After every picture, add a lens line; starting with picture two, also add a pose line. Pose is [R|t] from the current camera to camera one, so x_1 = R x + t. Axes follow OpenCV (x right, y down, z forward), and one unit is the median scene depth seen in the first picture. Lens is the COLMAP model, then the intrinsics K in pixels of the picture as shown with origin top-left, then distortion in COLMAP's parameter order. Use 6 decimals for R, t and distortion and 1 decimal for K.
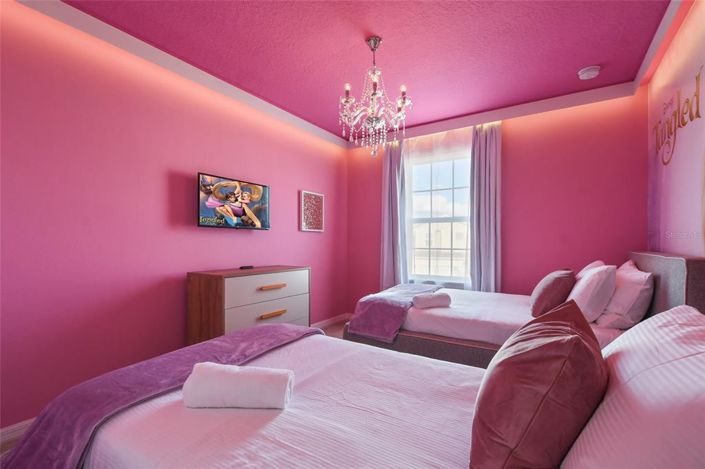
lens RADIAL K [[318.4, 0, 355.9], [0, 318.4, 248.2], [0, 0, 1]] dist [0.002815, -0.002132]
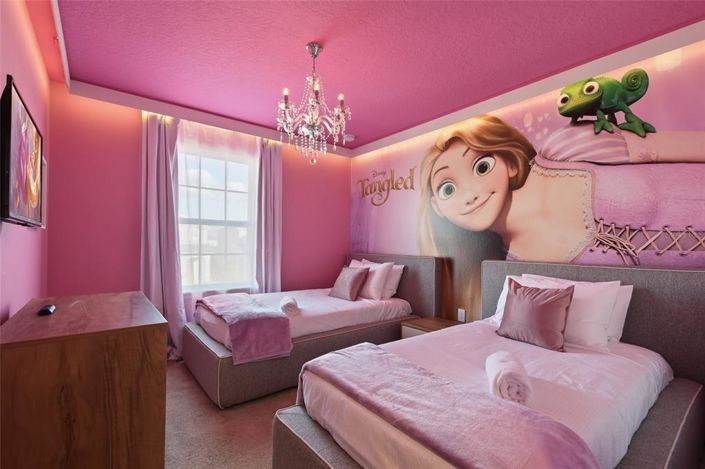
lens RADIAL K [[318.4, 0, 358.0], [0, 318.4, 245.6], [0, 0, 1]] dist [0.002815, -0.002132]
pose [[0.309085, 0.002802, 0.951030, -0.533607], [0.006608, 0.999965, -0.005094, -0.017512], [-0.951011, 0.007859, 0.309056, 0.366842]]
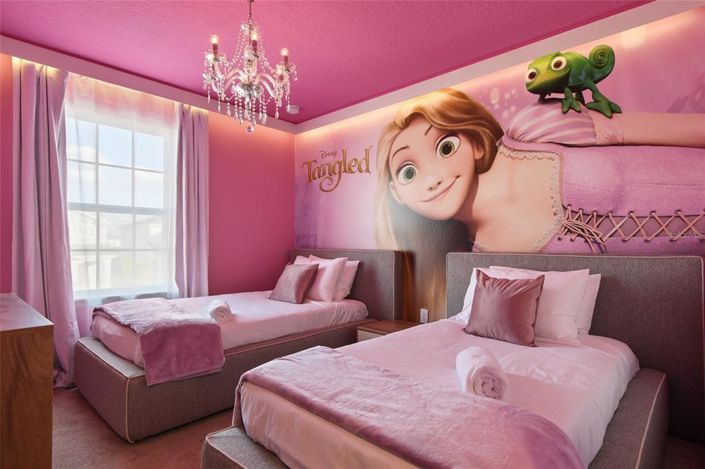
lens RADIAL K [[372.3, 0, 359.9], [0, 372.3, 245.1], [0, 0, 1]] dist [0.002854, -0.003263]
pose [[0.160063, -0.002285, 0.987104, -0.527017], [0.013284, 0.999912, 0.000161, -0.001613], [-0.987017, 0.013087, 0.160080, 0.375947]]
